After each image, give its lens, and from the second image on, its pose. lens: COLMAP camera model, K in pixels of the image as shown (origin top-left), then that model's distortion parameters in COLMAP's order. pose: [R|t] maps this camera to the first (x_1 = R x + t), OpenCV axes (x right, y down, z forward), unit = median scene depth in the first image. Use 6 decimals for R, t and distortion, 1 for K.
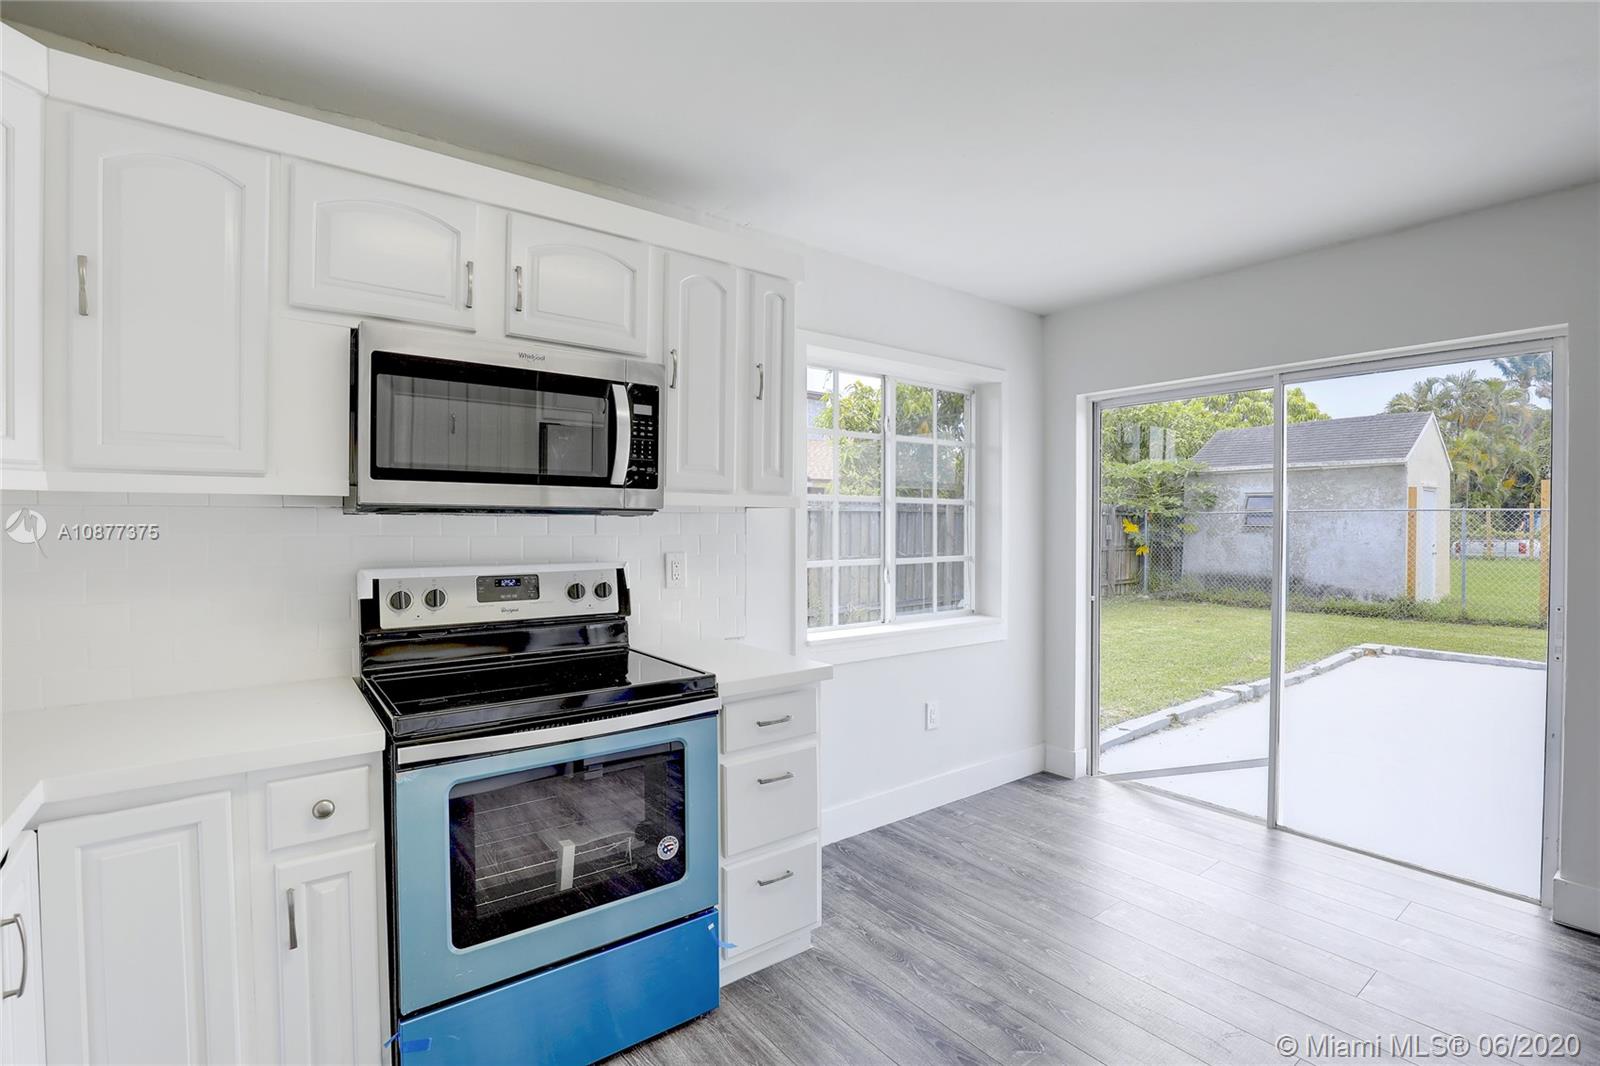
lens RADIAL K [[736.5, 0, 856.0], [0, 736.5, 573.7], [0, 0, 1]] dist [-0.033601, 0.006689]
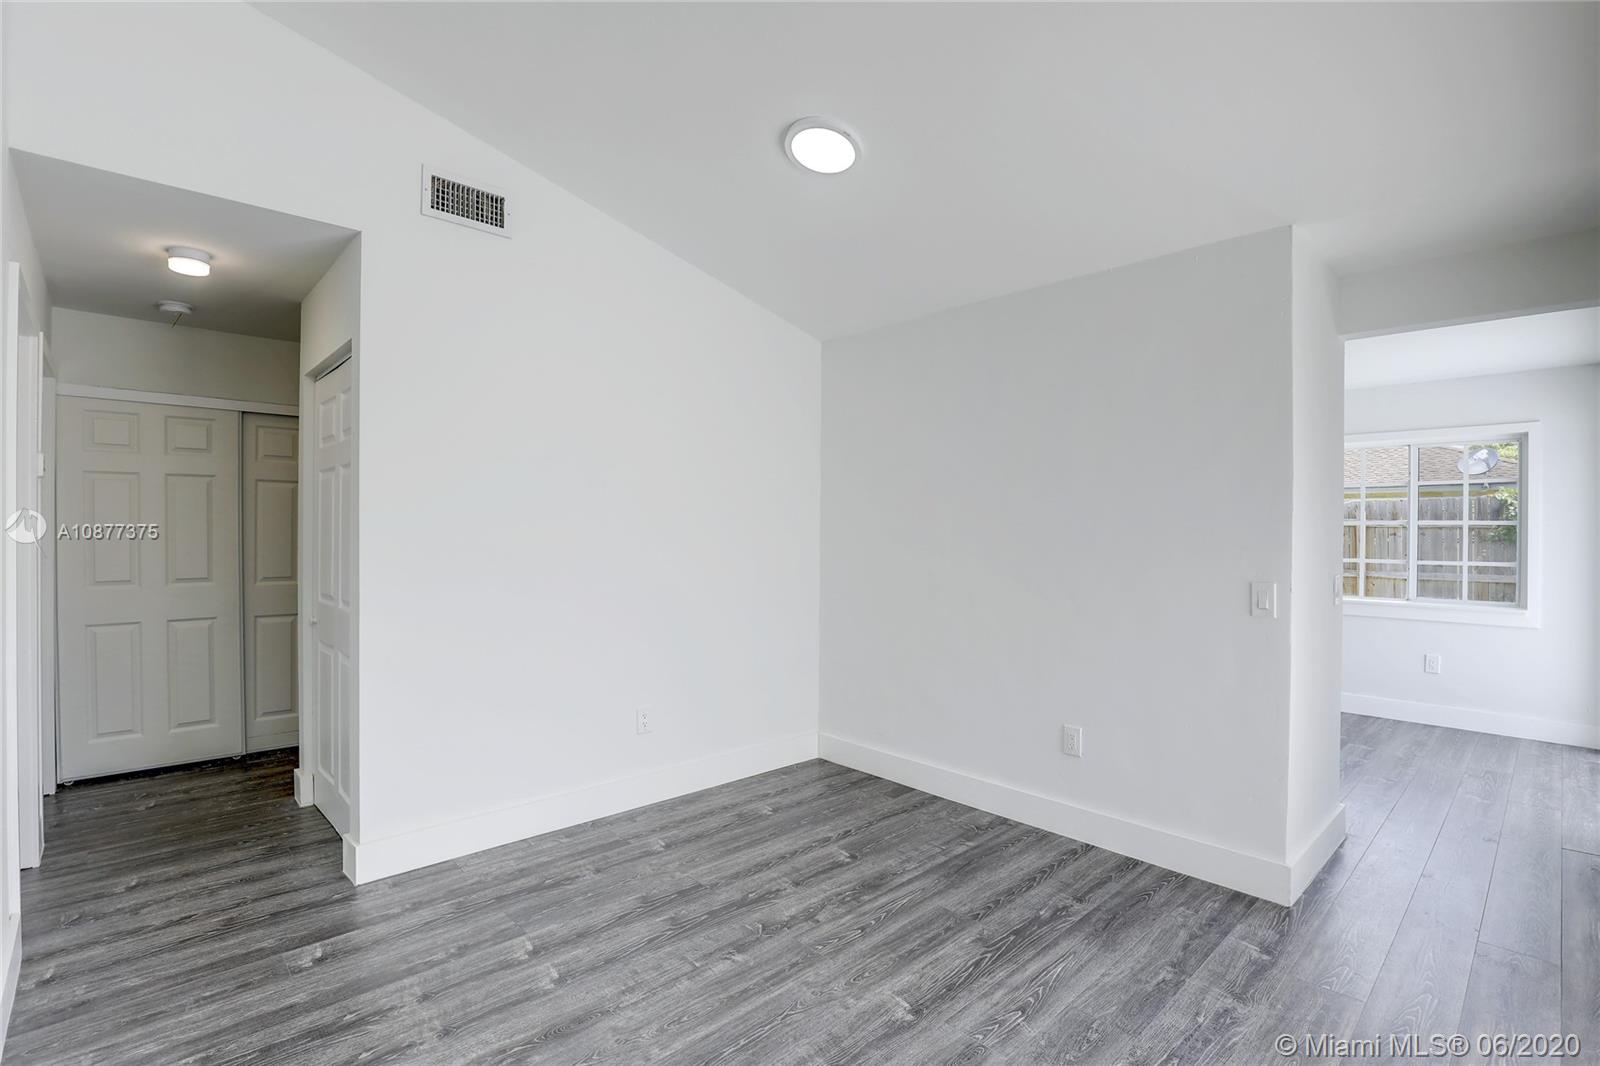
lens RADIAL K [[736.5, 0, 814.2], [0, 736.5, 533.7], [0, 0, 1]] dist [-0.033601, 0.006689]
pose [[0.063482, -0.006843, -0.997960, 0.352824], [-0.071486, 0.997377, -0.011387, 0.007549], [0.995419, 0.072063, 0.062826, -0.098353]]
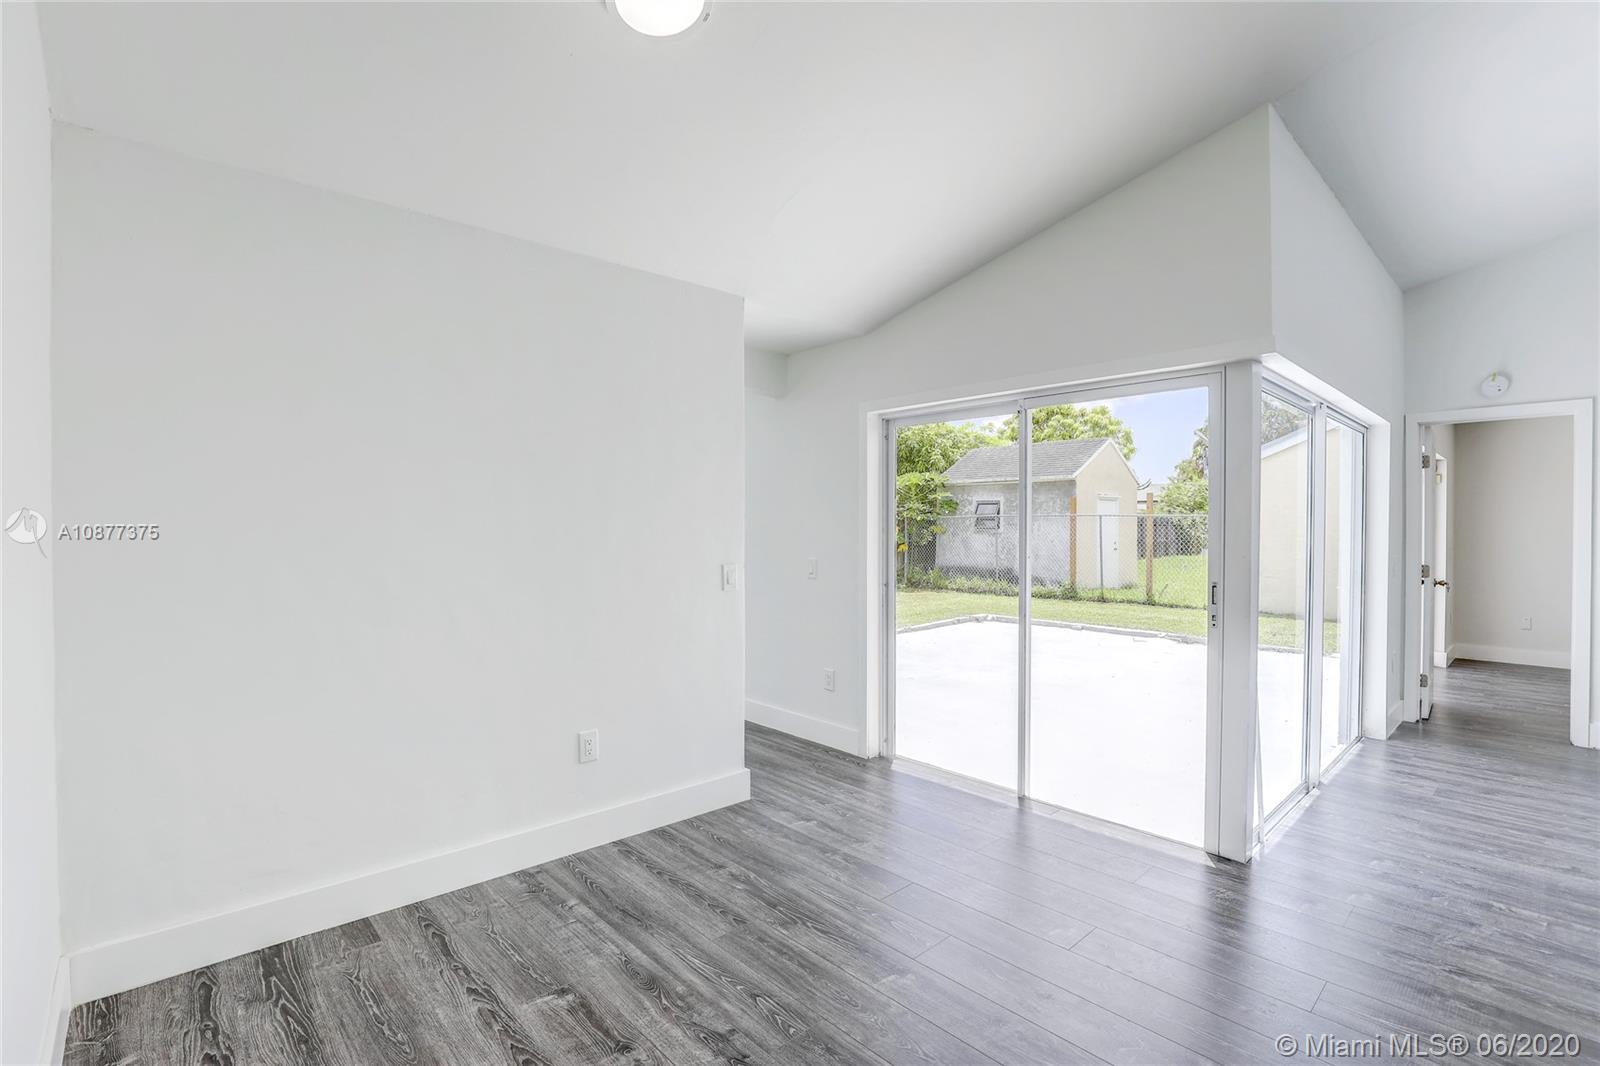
lens RADIAL K [[736.5, 0, 824.1], [0, 736.5, 520.6], [0, 0, 1]] dist [-0.033601, 0.006689]
pose [[0.997546, 0.004779, 0.069847, 0.186374], [0.000304, 0.997362, -0.072587, 0.013210], [-0.070010, 0.072430, 0.994913, -0.221044]]
